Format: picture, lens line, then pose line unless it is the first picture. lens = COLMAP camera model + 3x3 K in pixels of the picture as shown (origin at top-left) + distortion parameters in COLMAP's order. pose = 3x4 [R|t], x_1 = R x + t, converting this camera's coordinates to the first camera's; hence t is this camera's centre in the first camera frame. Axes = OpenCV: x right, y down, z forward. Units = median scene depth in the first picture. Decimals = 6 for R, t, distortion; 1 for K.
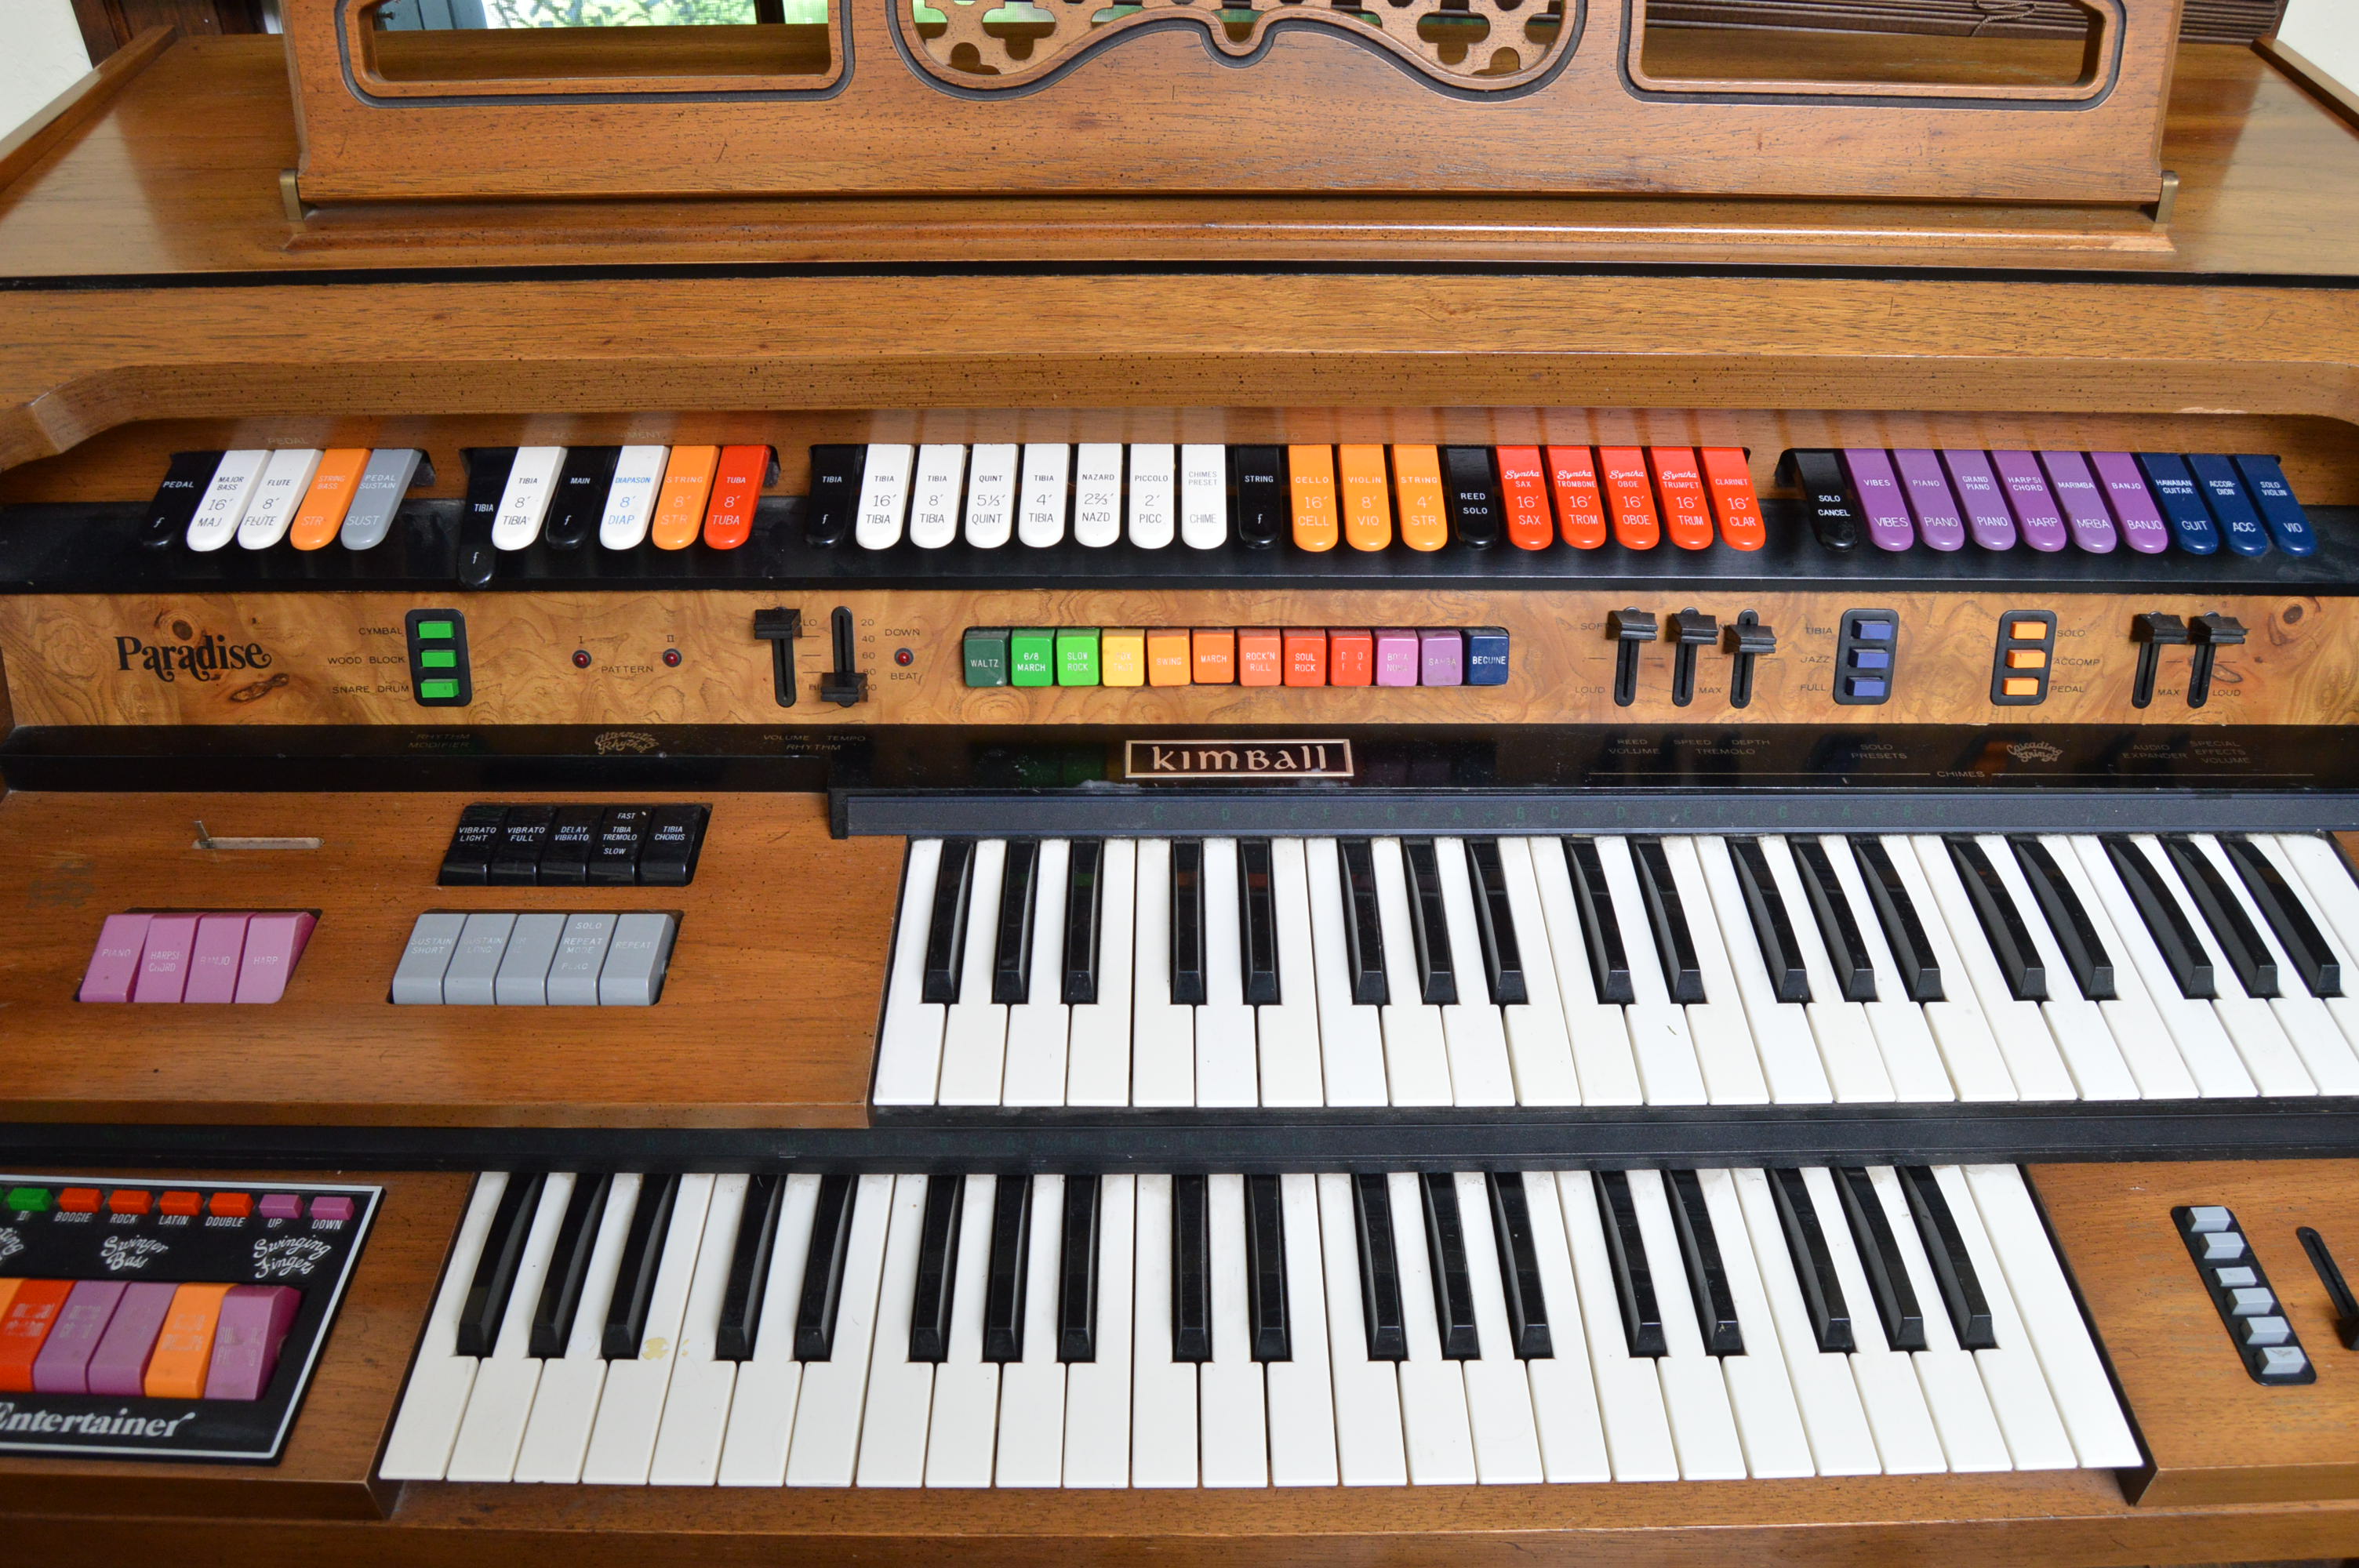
lens RADIAL K [[1828.8, 0, 1181.5], [0, 1828.8, 760.0], [0, 0, 1]] dist [-0.097441, 0.031032]
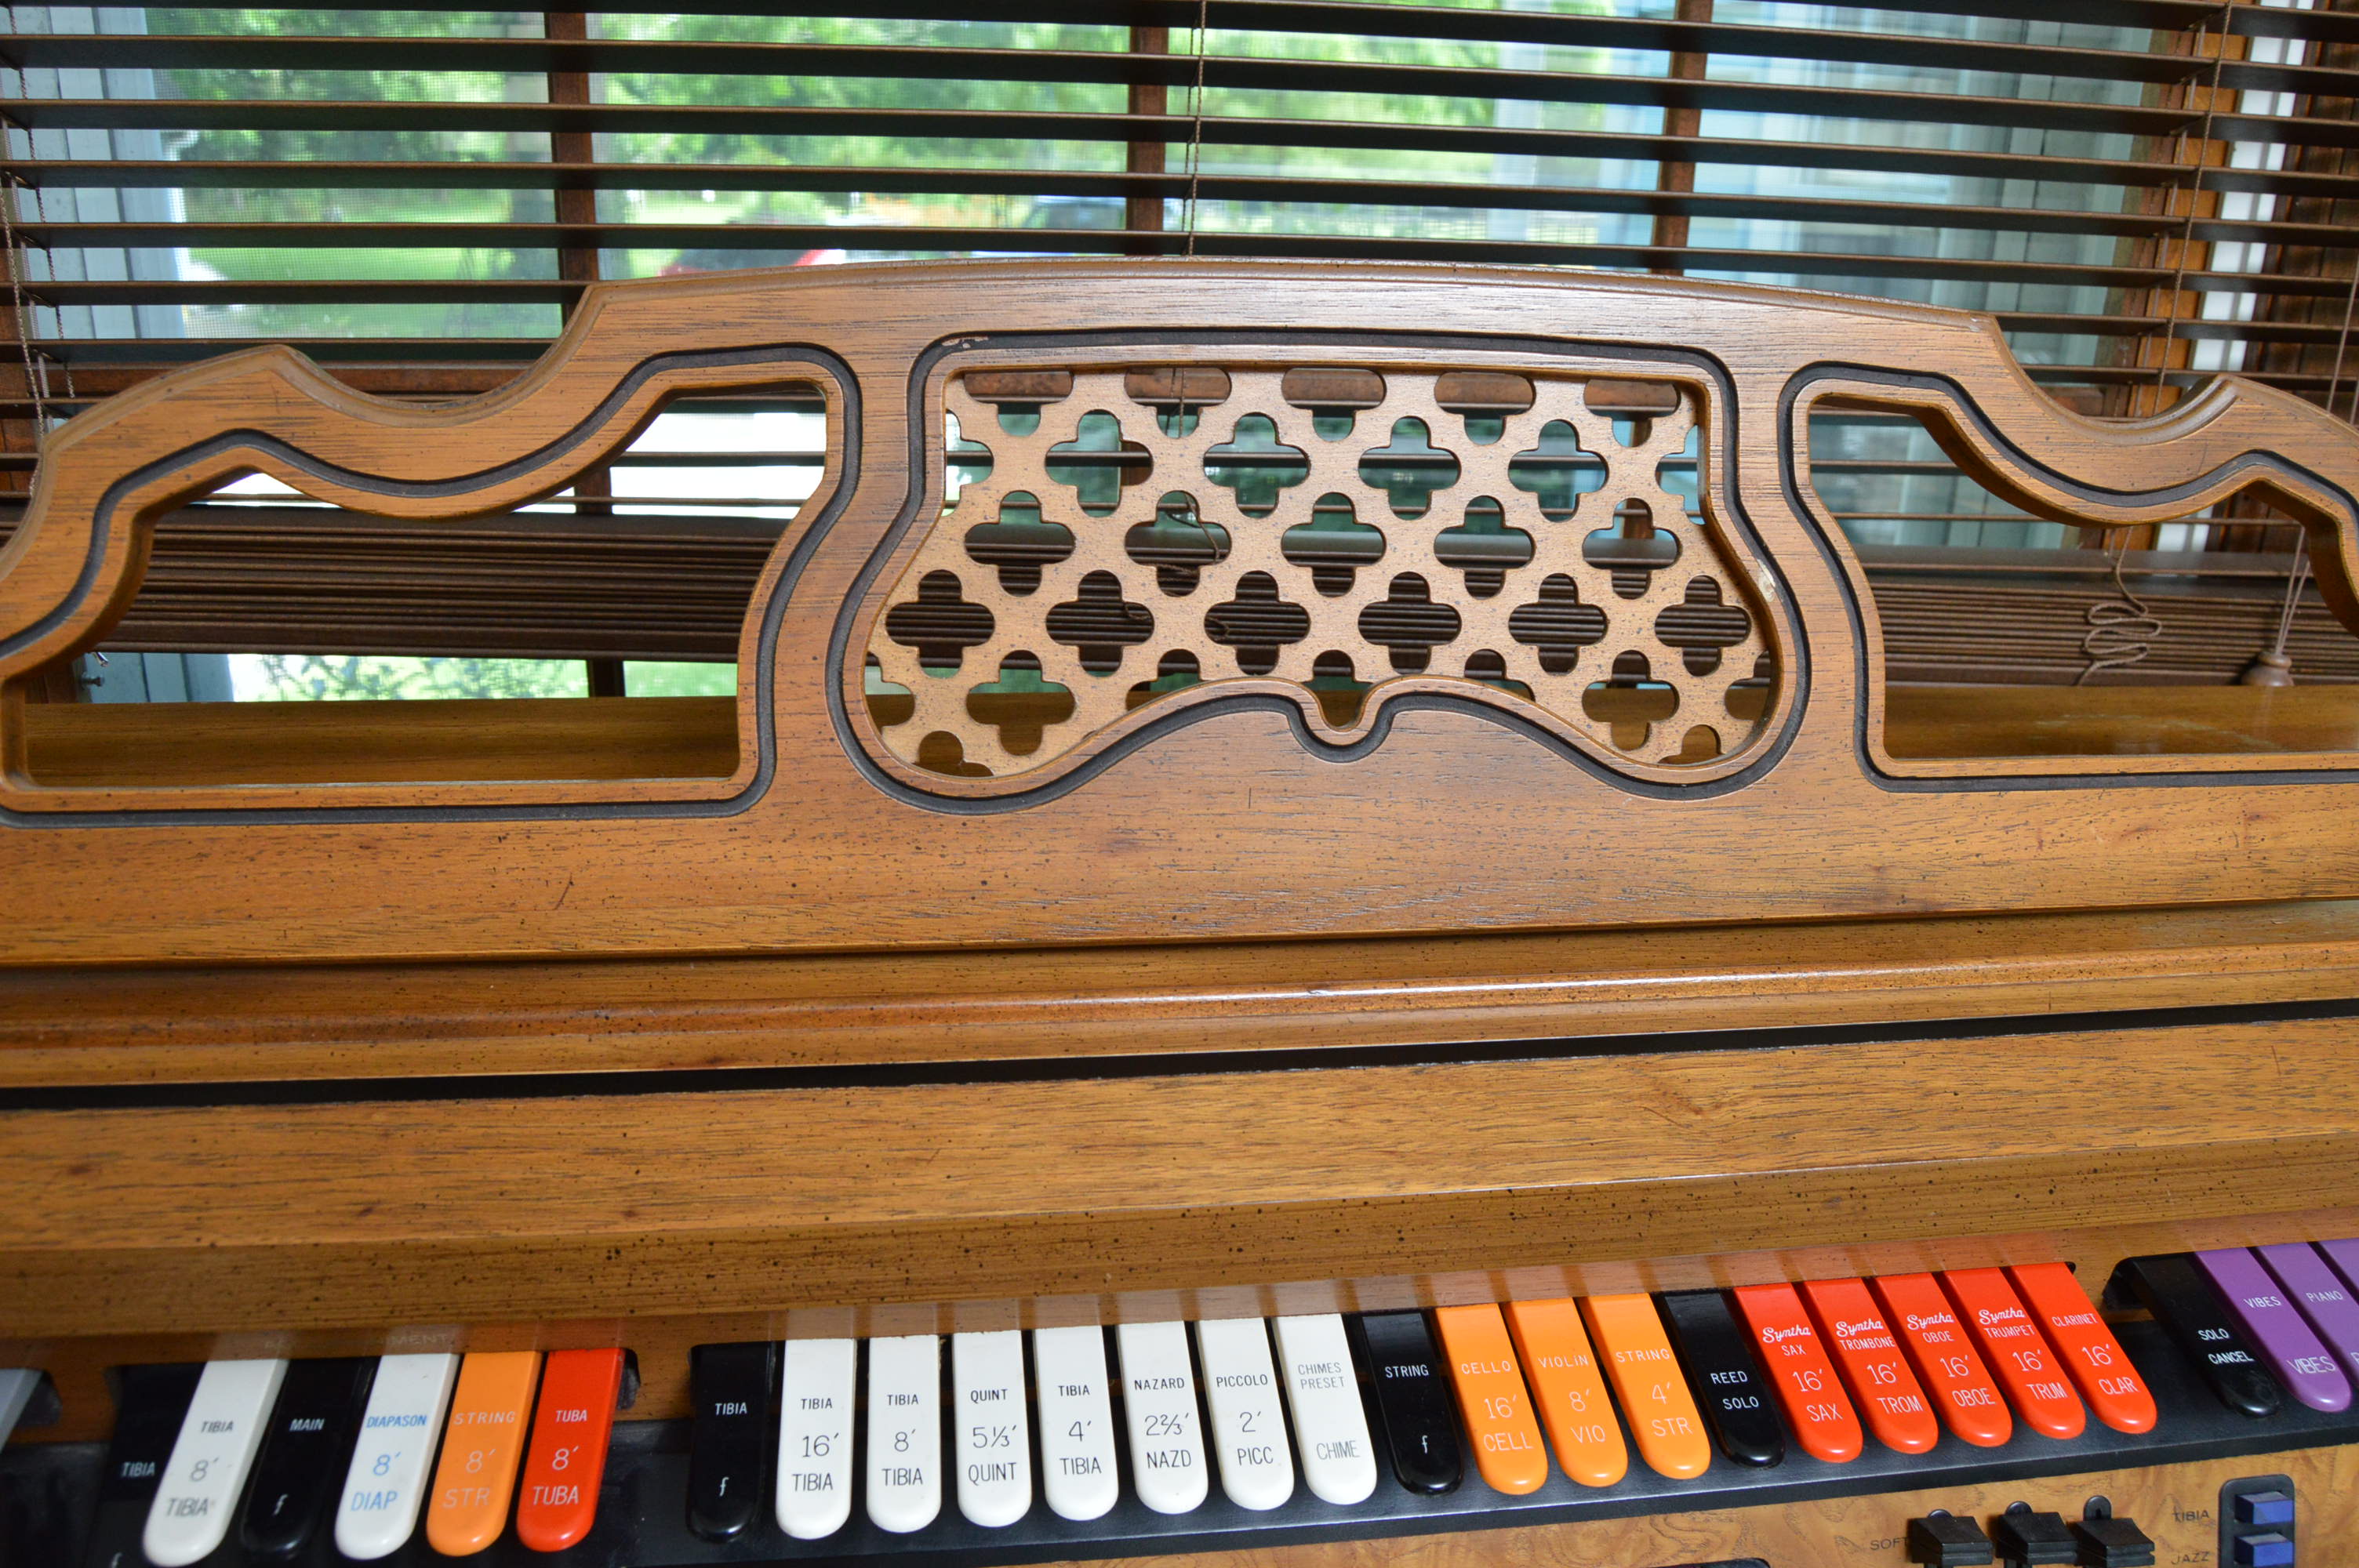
lens RADIAL K [[1828.8, 0, 1174.0], [0, 1828.8, 782.6], [0, 0, 1]] dist [-0.097441, 0.031032]
pose [[0.992145, -0.017644, 0.123842, -0.114186], [0.056787, 0.945641, -0.320216, -0.150299], [-0.111460, 0.324733, 0.939215, 0.339980]]
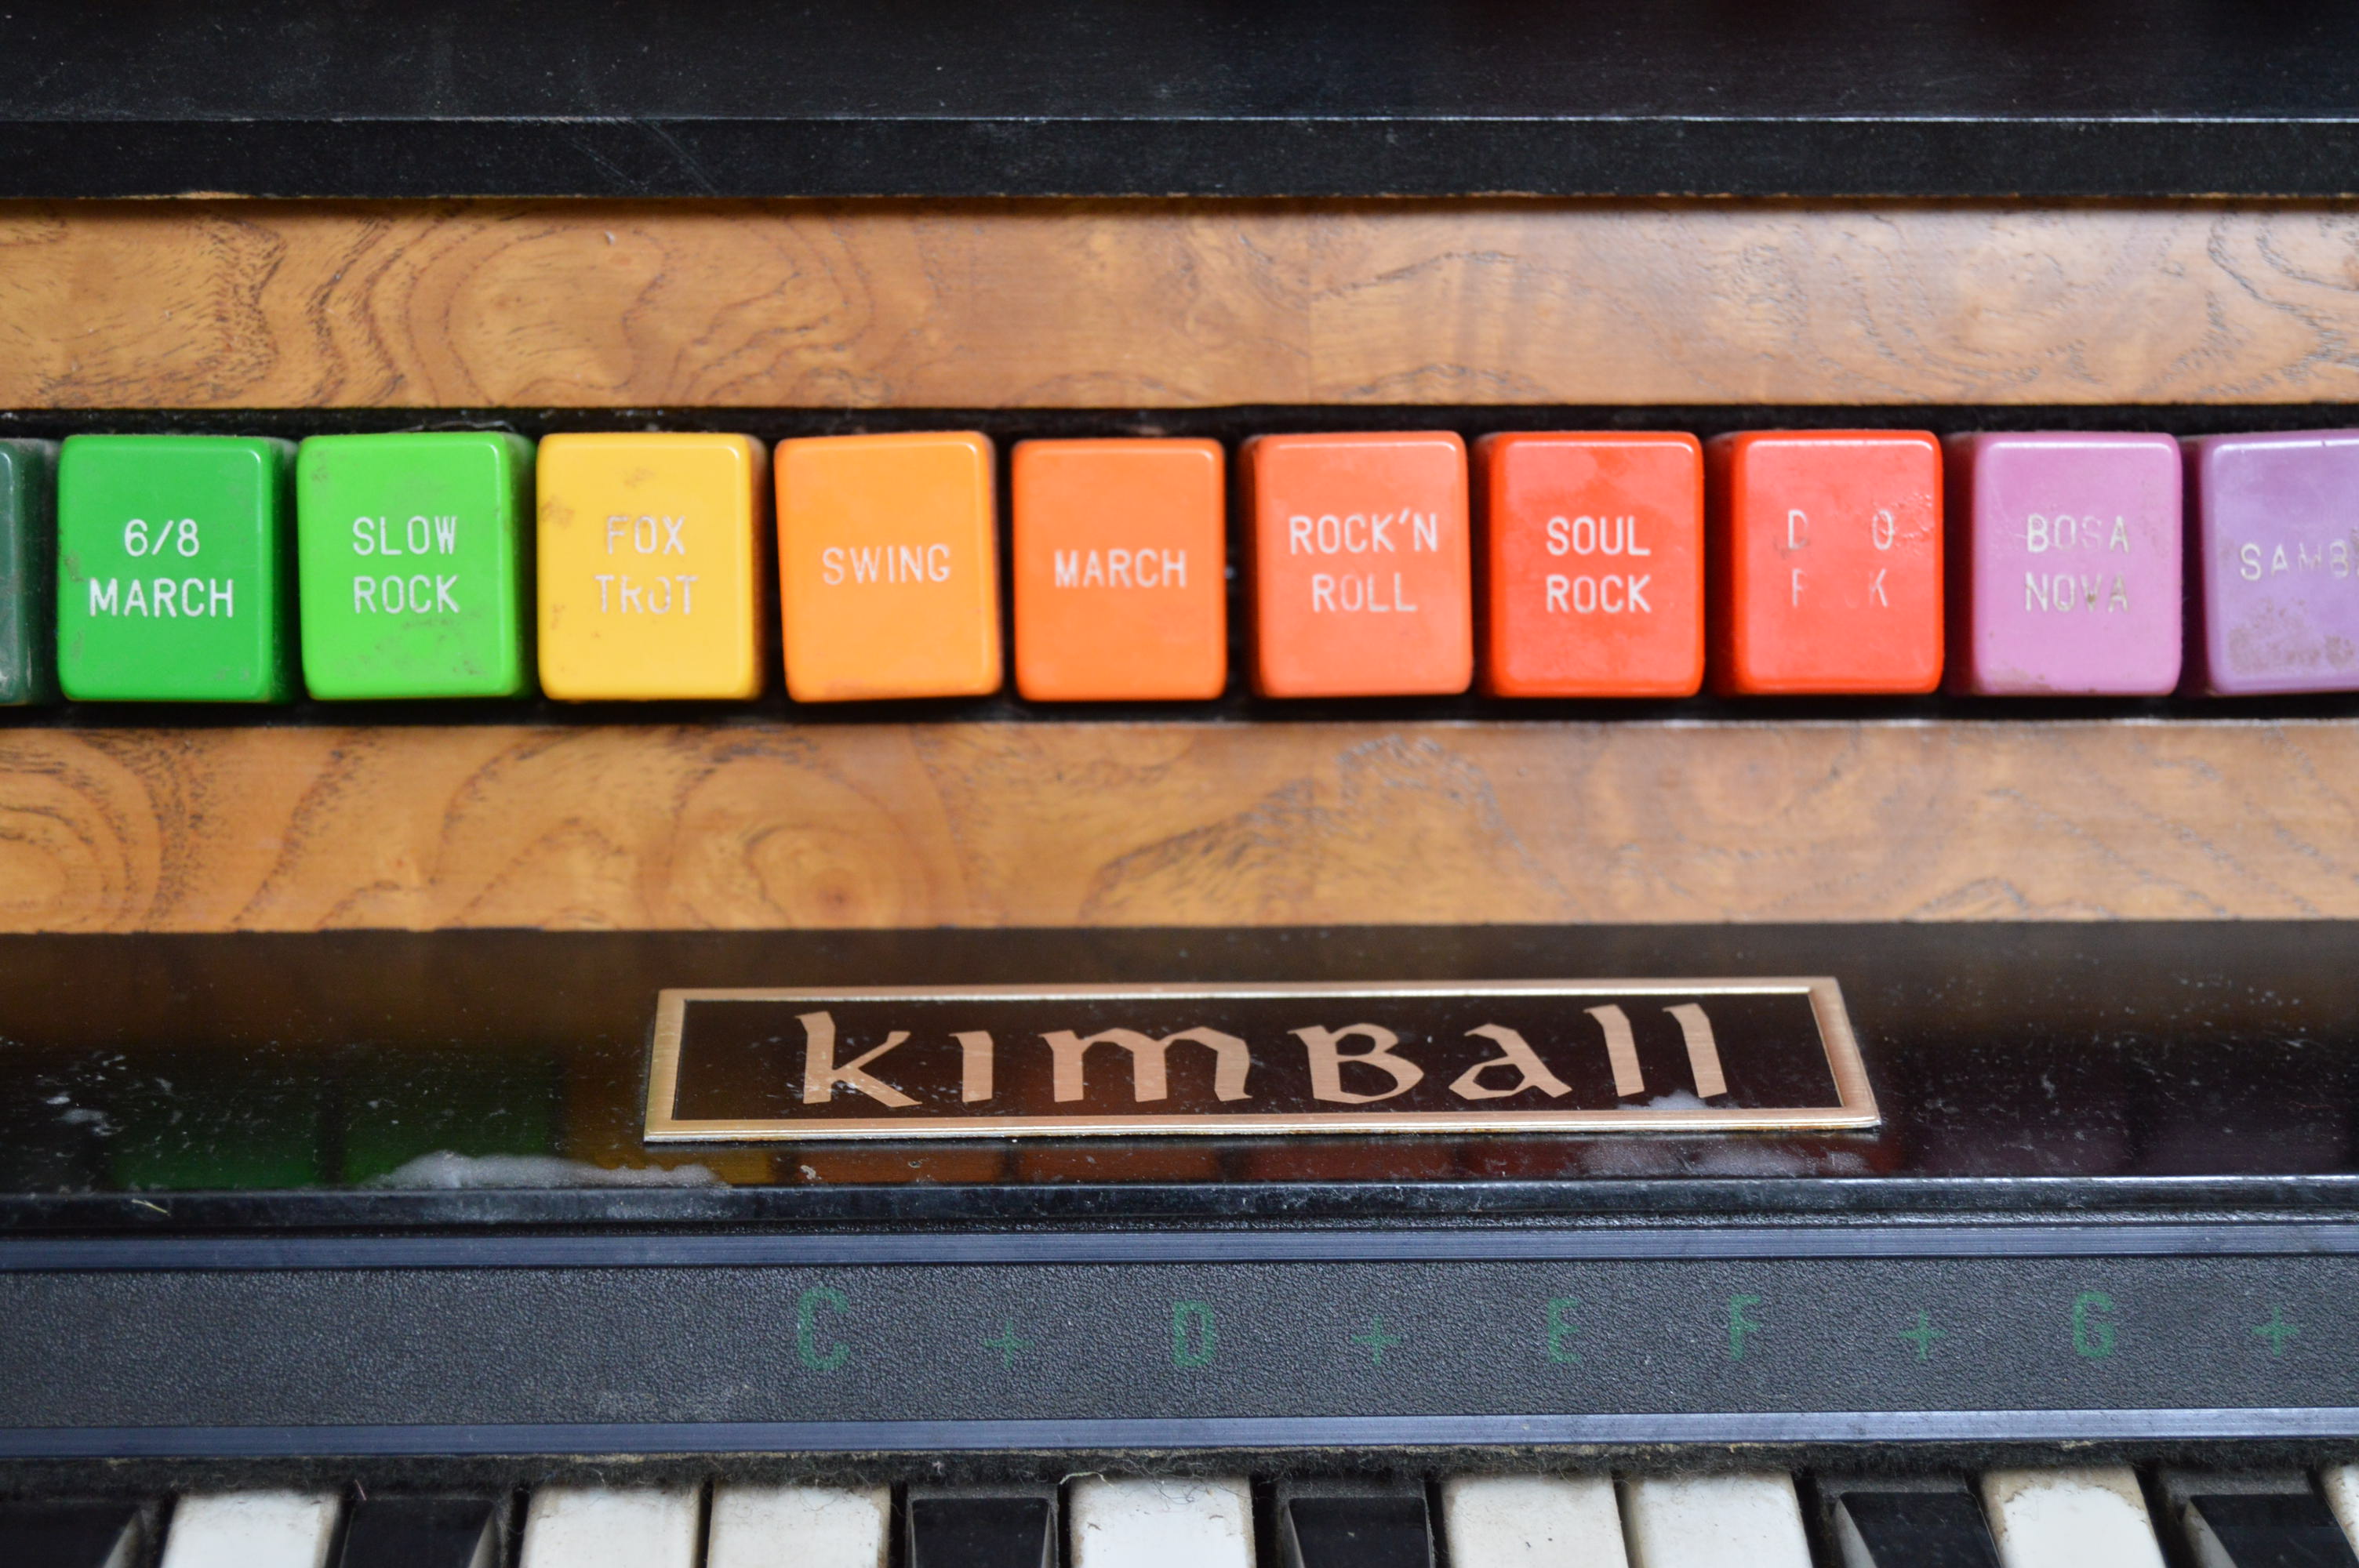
lens RADIAL K [[5277.1, 0, 1187.6], [0, 5277.1, 782.6], [0, 0, 1]] dist [-0.035740, 0.000000]
pose [[0.999696, -0.007783, 0.023404, 0.012039], [0.013282, 0.969448, -0.244938, 0.106923], [-0.020783, 0.245175, 0.969256, 0.485166]]
